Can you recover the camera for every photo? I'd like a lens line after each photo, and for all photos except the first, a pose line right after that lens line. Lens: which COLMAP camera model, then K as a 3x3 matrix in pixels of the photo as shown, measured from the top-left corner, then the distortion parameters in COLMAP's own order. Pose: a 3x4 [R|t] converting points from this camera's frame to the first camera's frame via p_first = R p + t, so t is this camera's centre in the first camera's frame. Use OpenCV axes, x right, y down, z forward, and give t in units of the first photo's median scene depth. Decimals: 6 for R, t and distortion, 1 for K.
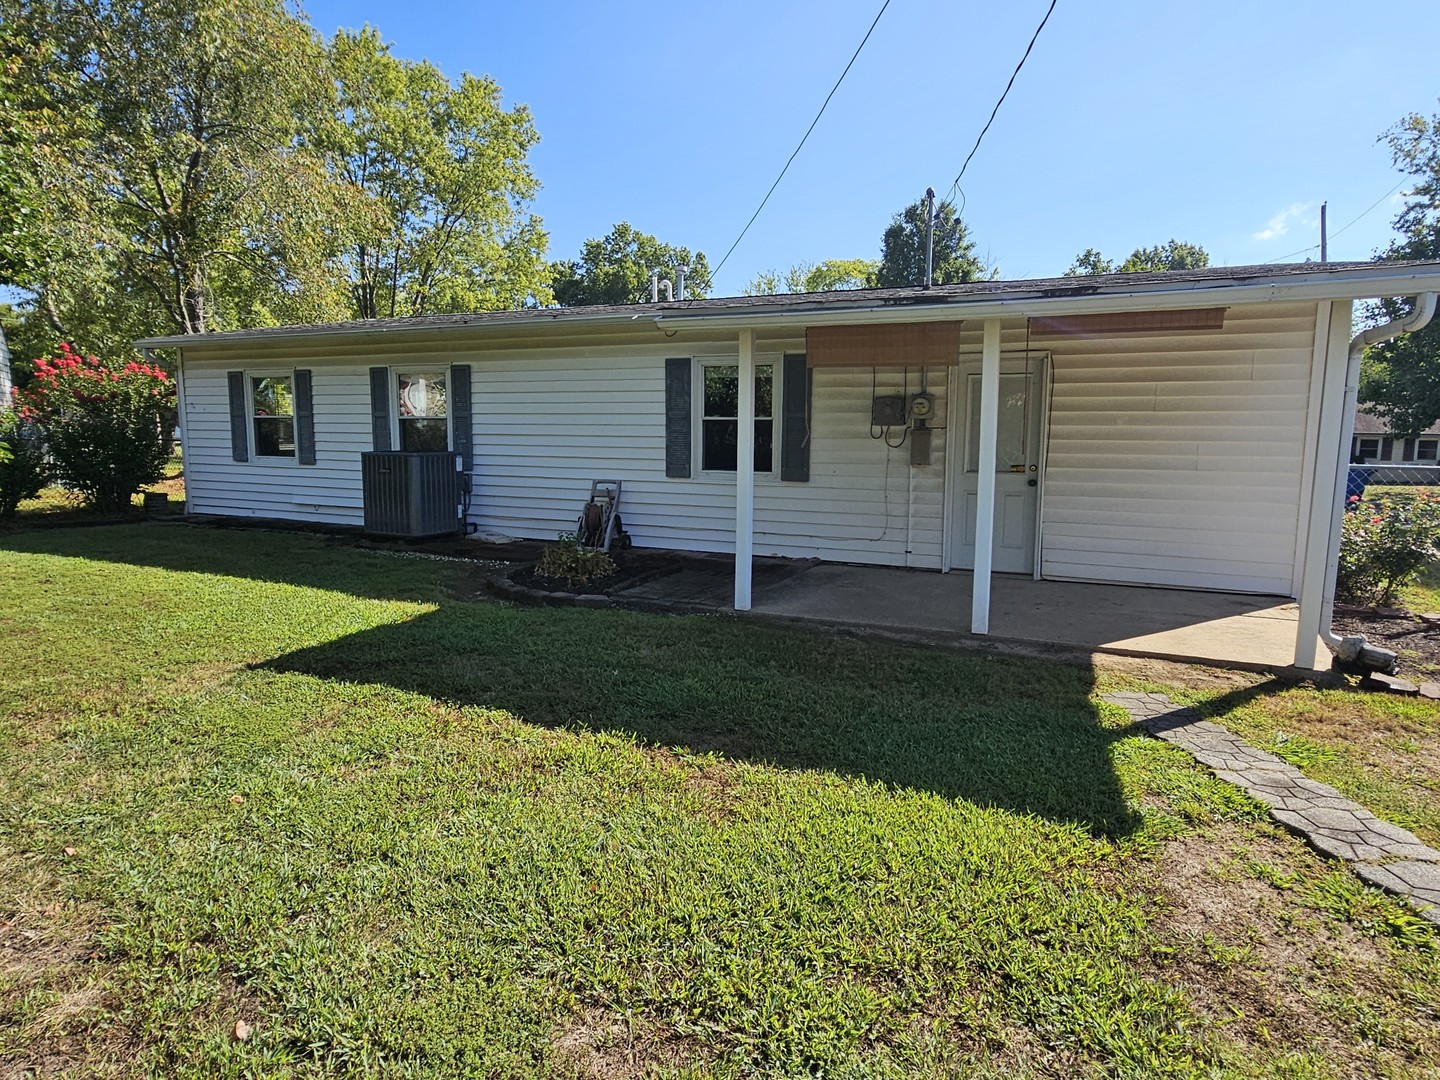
lens RADIAL K [[892.0, 0, 721.9], [0, 892.0, 529.8], [0, 0, 1]] dist [-0.001671, 0.001985]
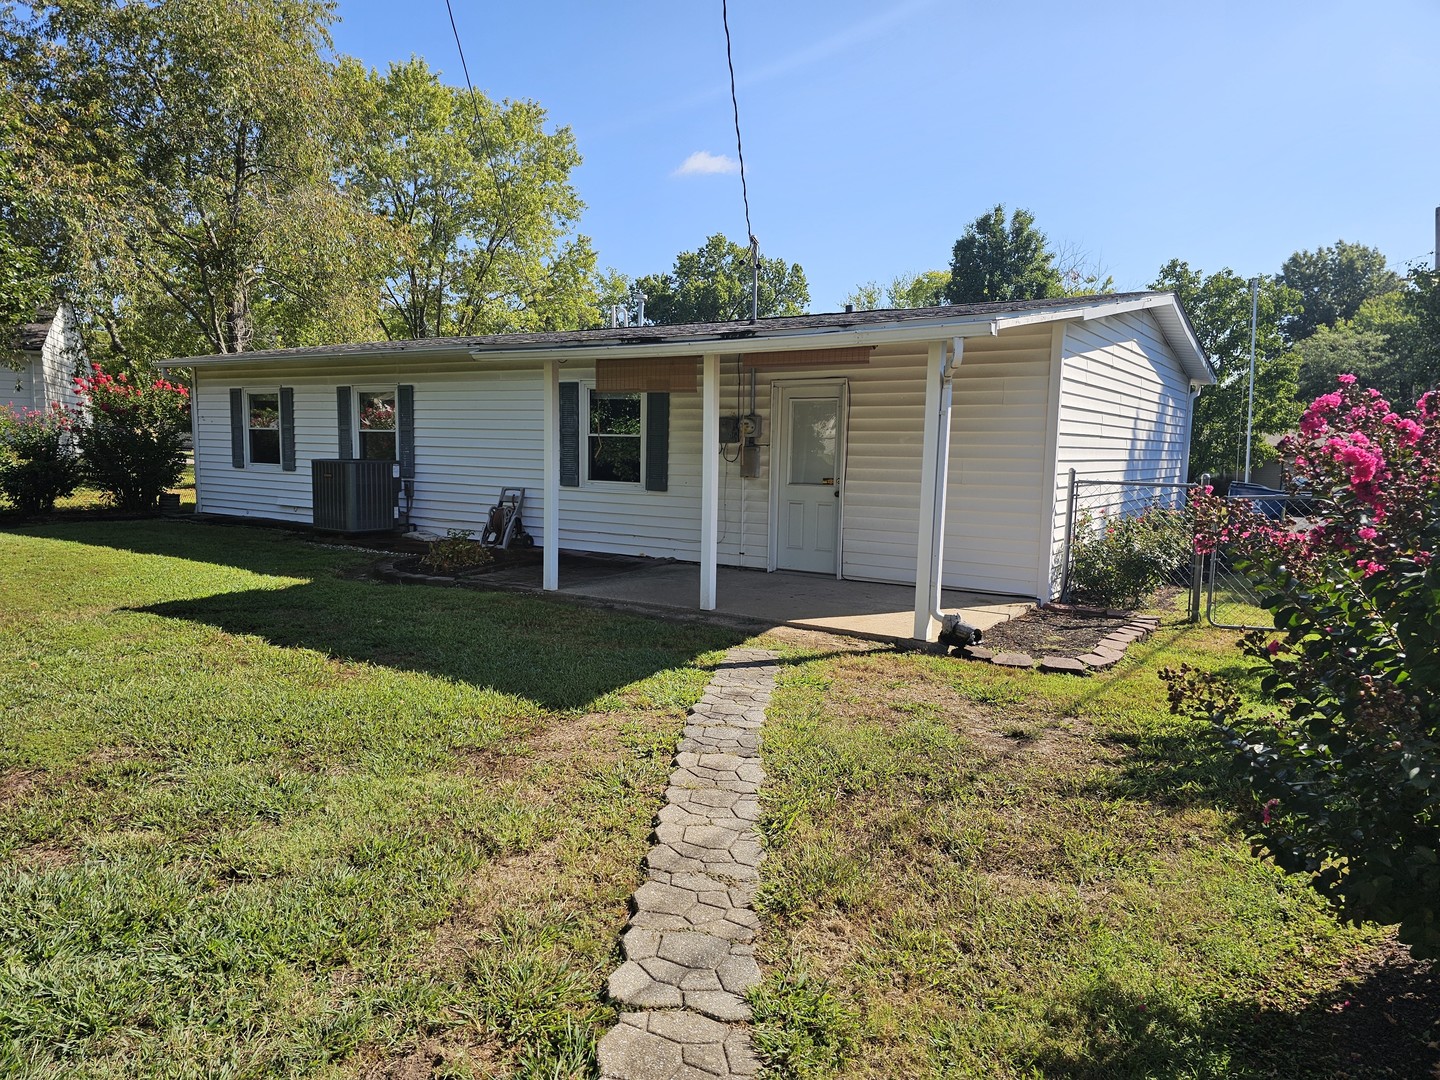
lens RADIAL K [[964.9, 0, 728.3], [0, 964.9, 550.9], [0, 0, 1]] dist [0.054354, -0.042938]
pose [[0.991352, 0.026749, -0.128477, 0.288698], [-0.028012, 0.999575, -0.008027, 0.026347], [0.128207, 0.011557, 0.991680, -0.185106]]
